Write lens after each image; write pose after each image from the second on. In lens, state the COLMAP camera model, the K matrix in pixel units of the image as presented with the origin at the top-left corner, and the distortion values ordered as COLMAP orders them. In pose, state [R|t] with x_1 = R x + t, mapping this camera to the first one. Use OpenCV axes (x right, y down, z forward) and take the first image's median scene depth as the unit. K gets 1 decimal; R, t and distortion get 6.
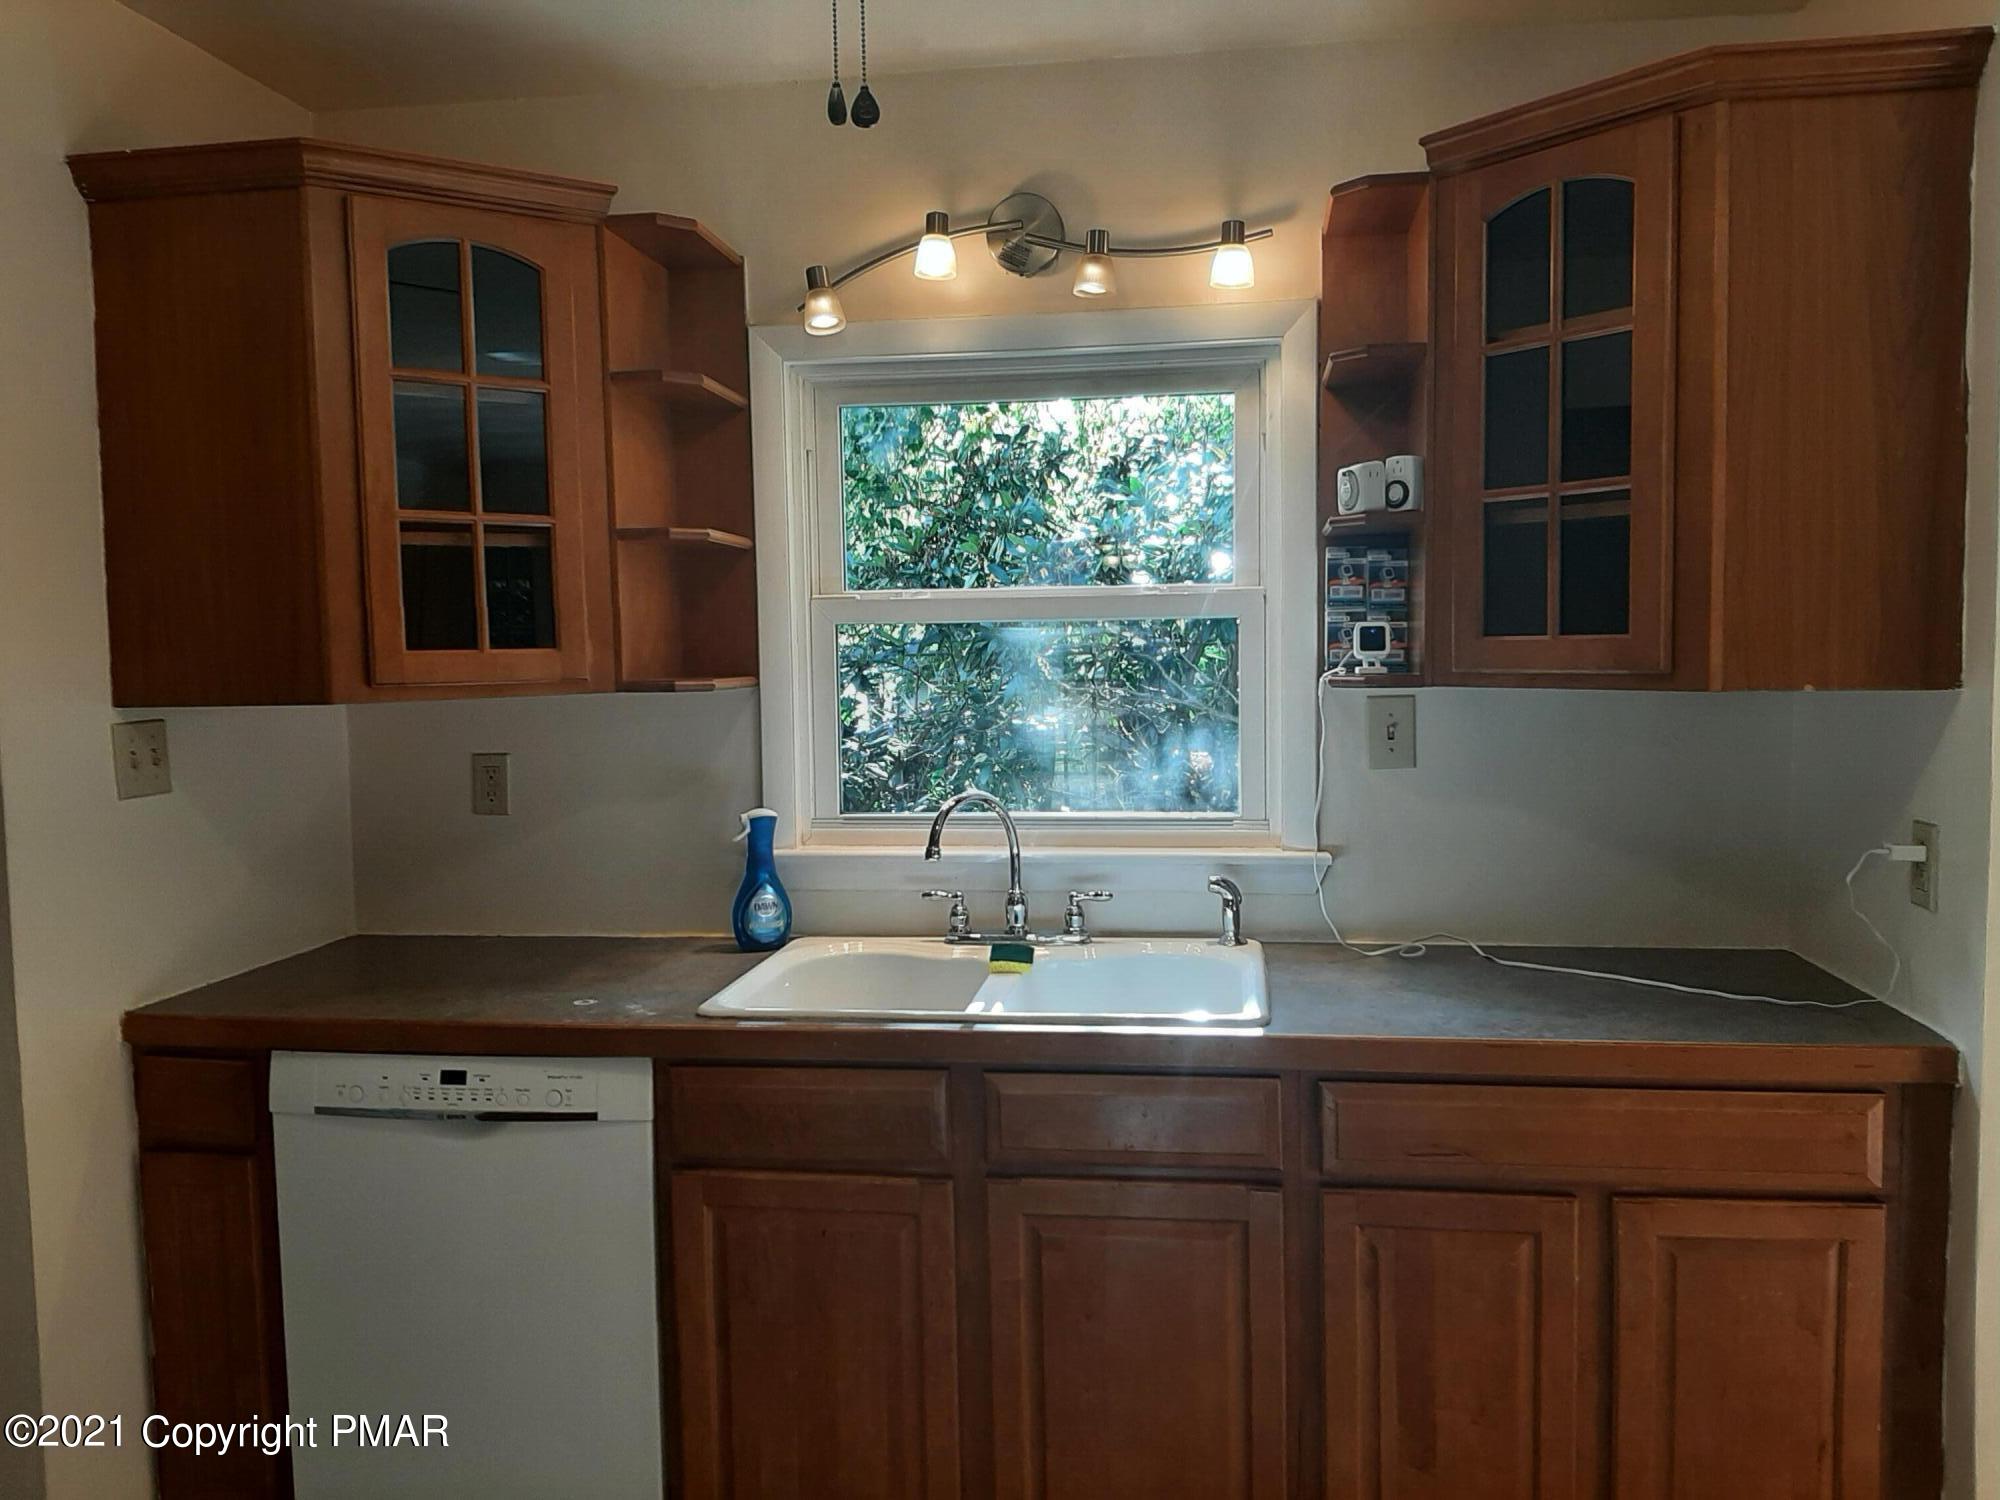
lens RADIAL K [[1574.9, 0, 1000.0], [0, 1574.9, 750.0], [0, 0, 1]] dist [0.127964, -0.242630]
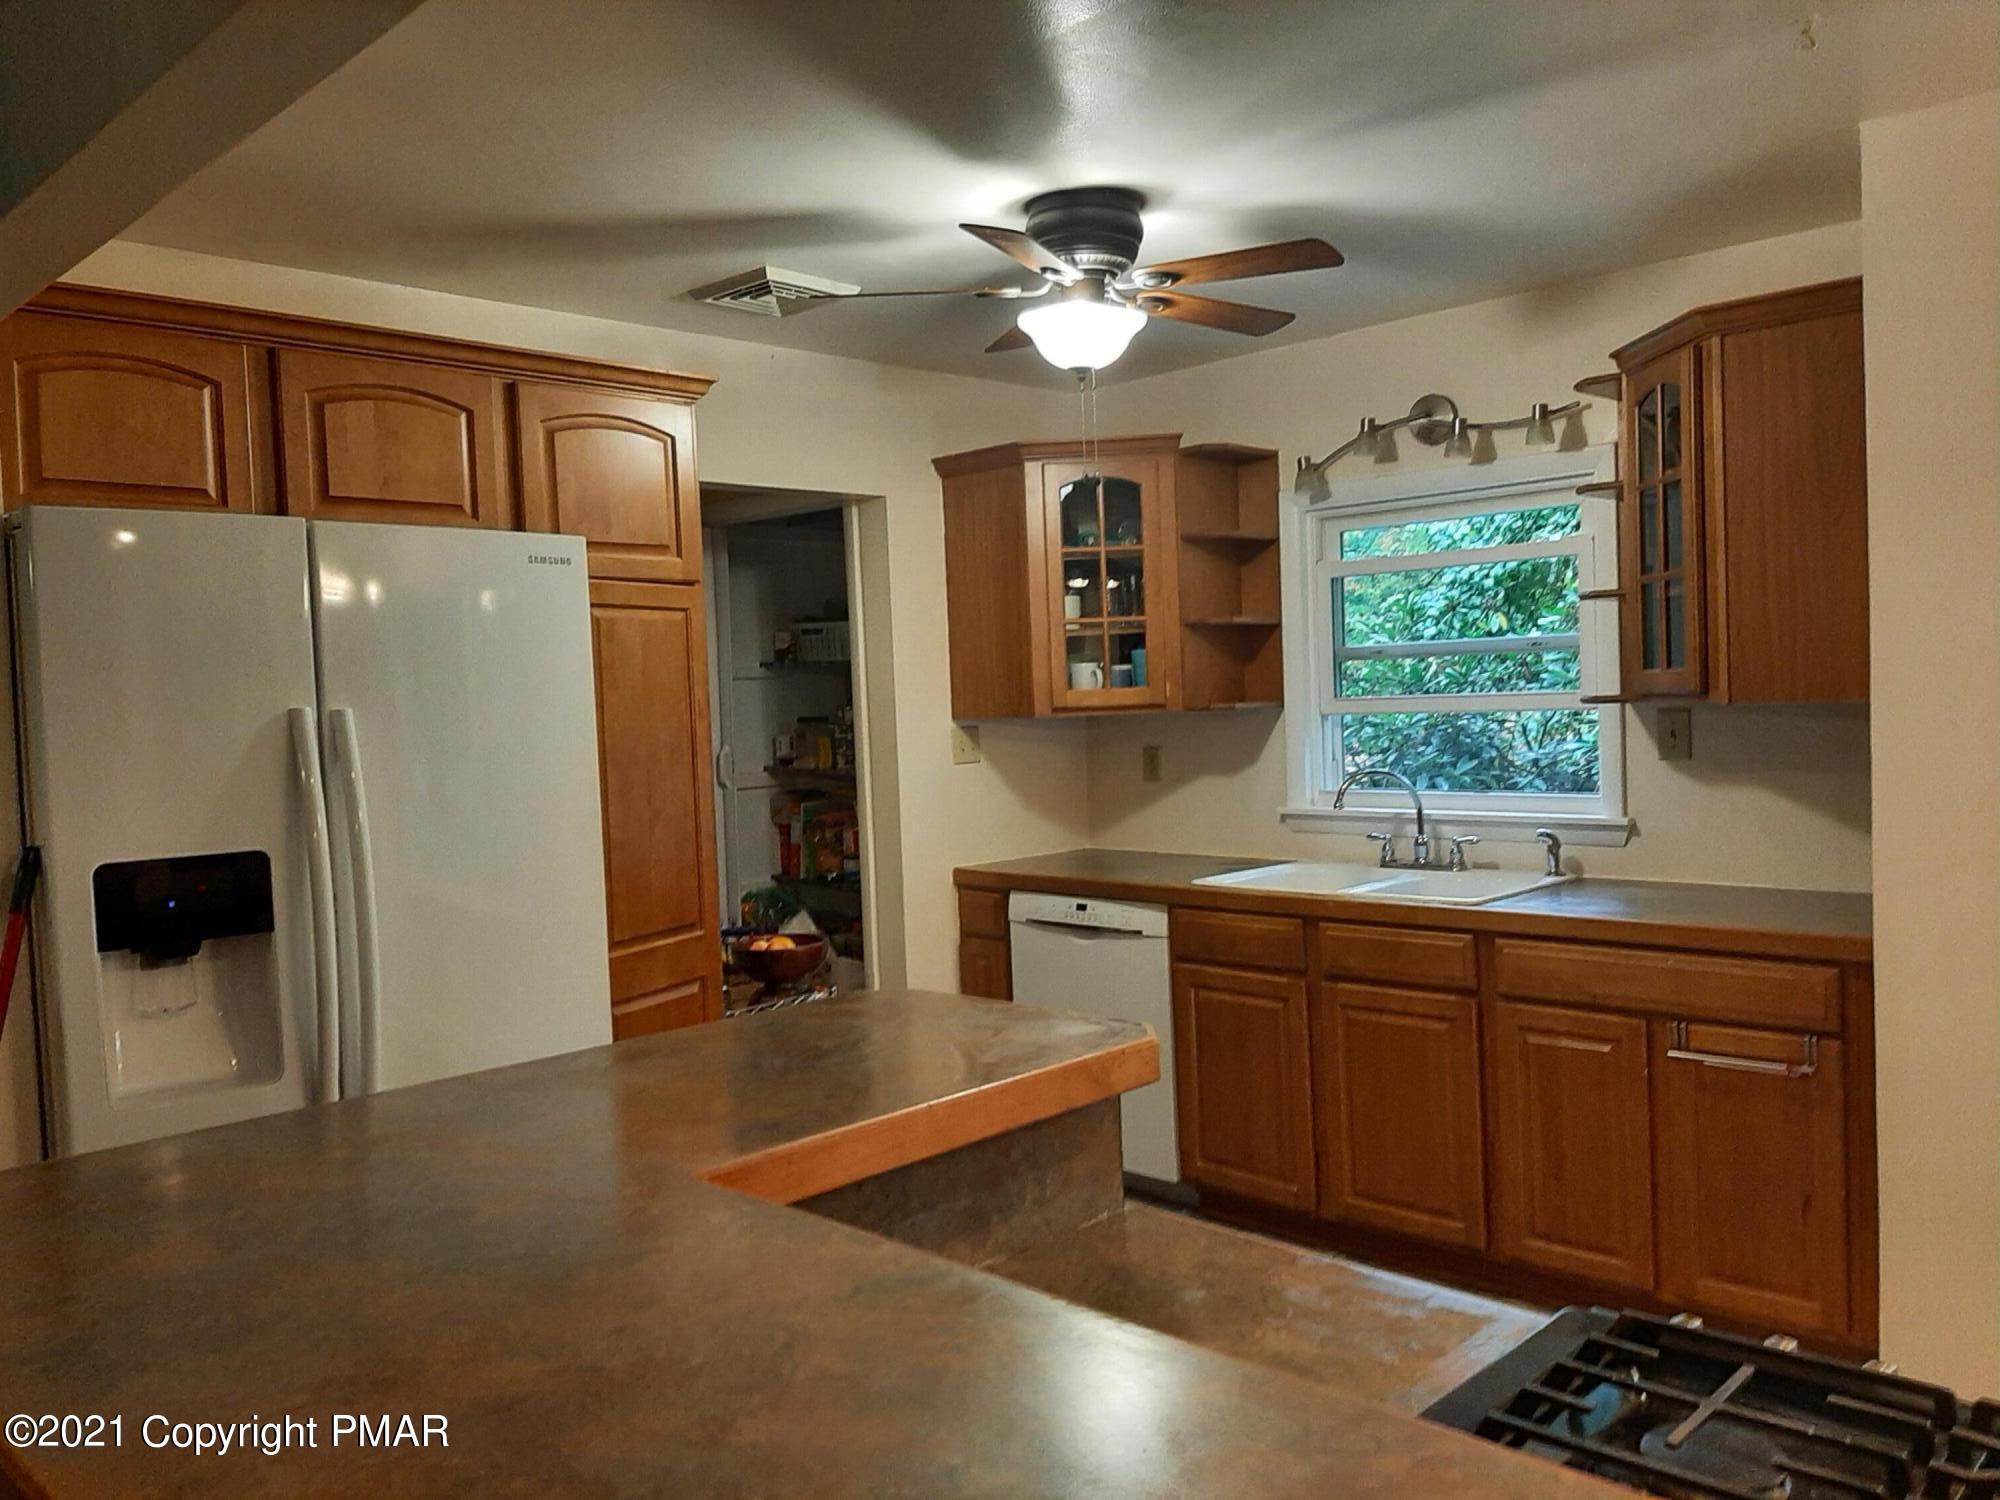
lens RADIAL K [[1574.9, 0, 1000.0], [0, 1574.9, 750.0], [0, 0, 1]] dist [0.127964, -0.242630]
pose [[0.804819, 0.007550, -0.593472, 0.708530], [-0.018468, 0.999753, -0.012327, 0.036656], [0.593233, 0.020881, 0.804760, -0.606197]]
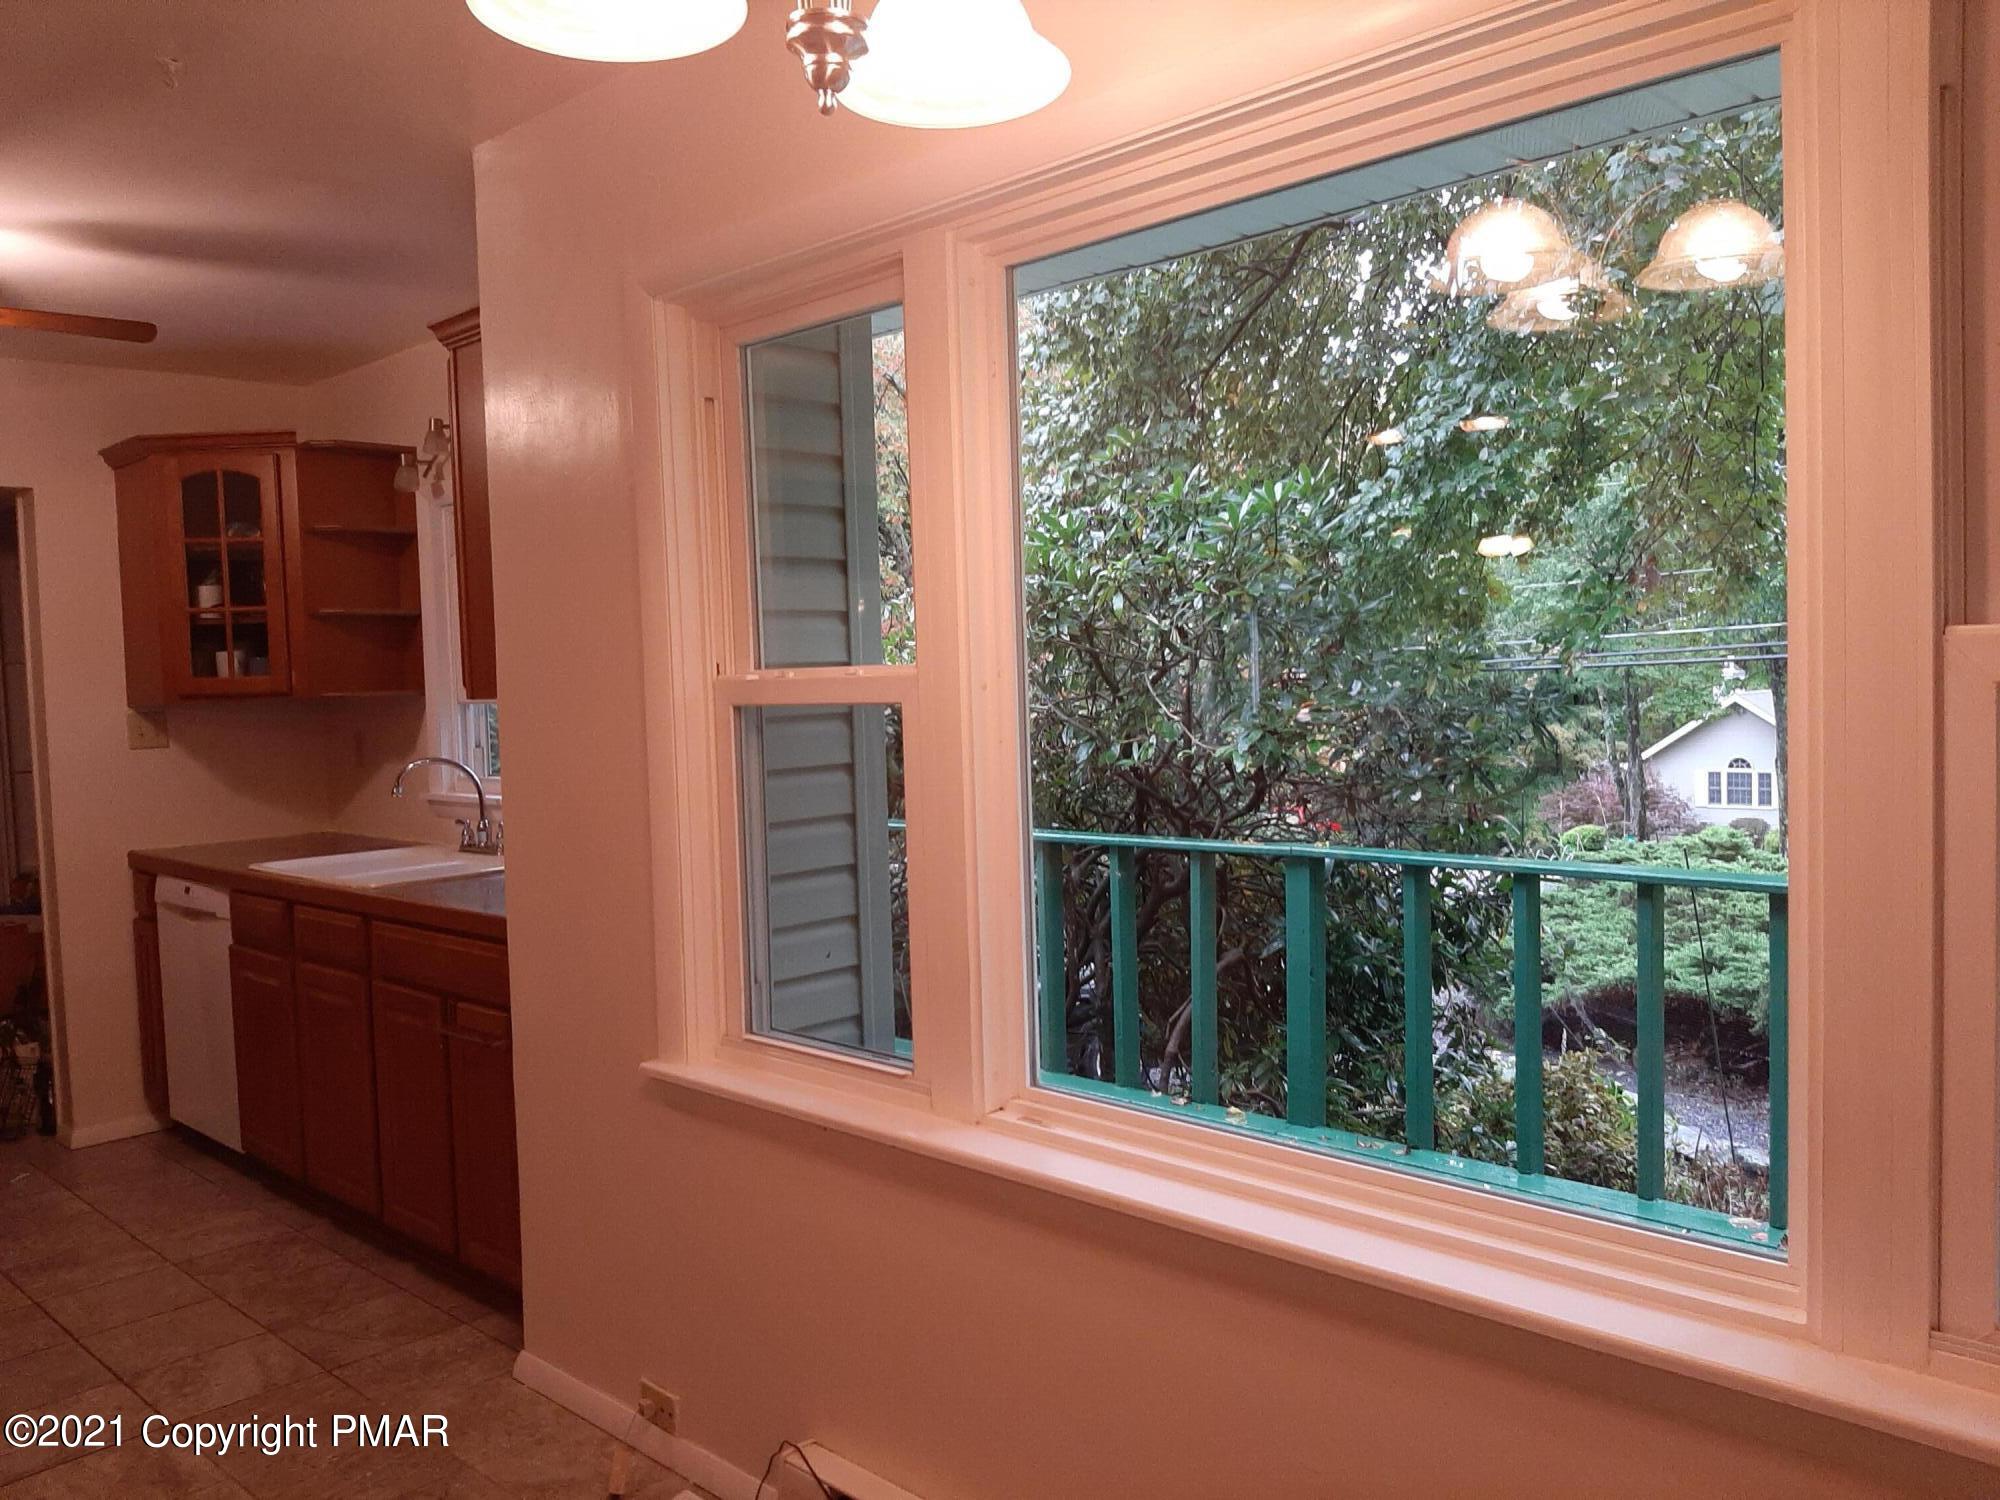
lens RADIAL K [[1574.9, 0, 1000.0], [0, 1574.9, 750.0], [0, 0, 1]] dist [0.127964, -0.242630]
pose [[0.810623, 0.018366, -0.585281, 1.630277], [-0.026267, 0.999642, -0.005012, 0.011436], [0.584980, 0.019436, 0.810815, -0.028864]]
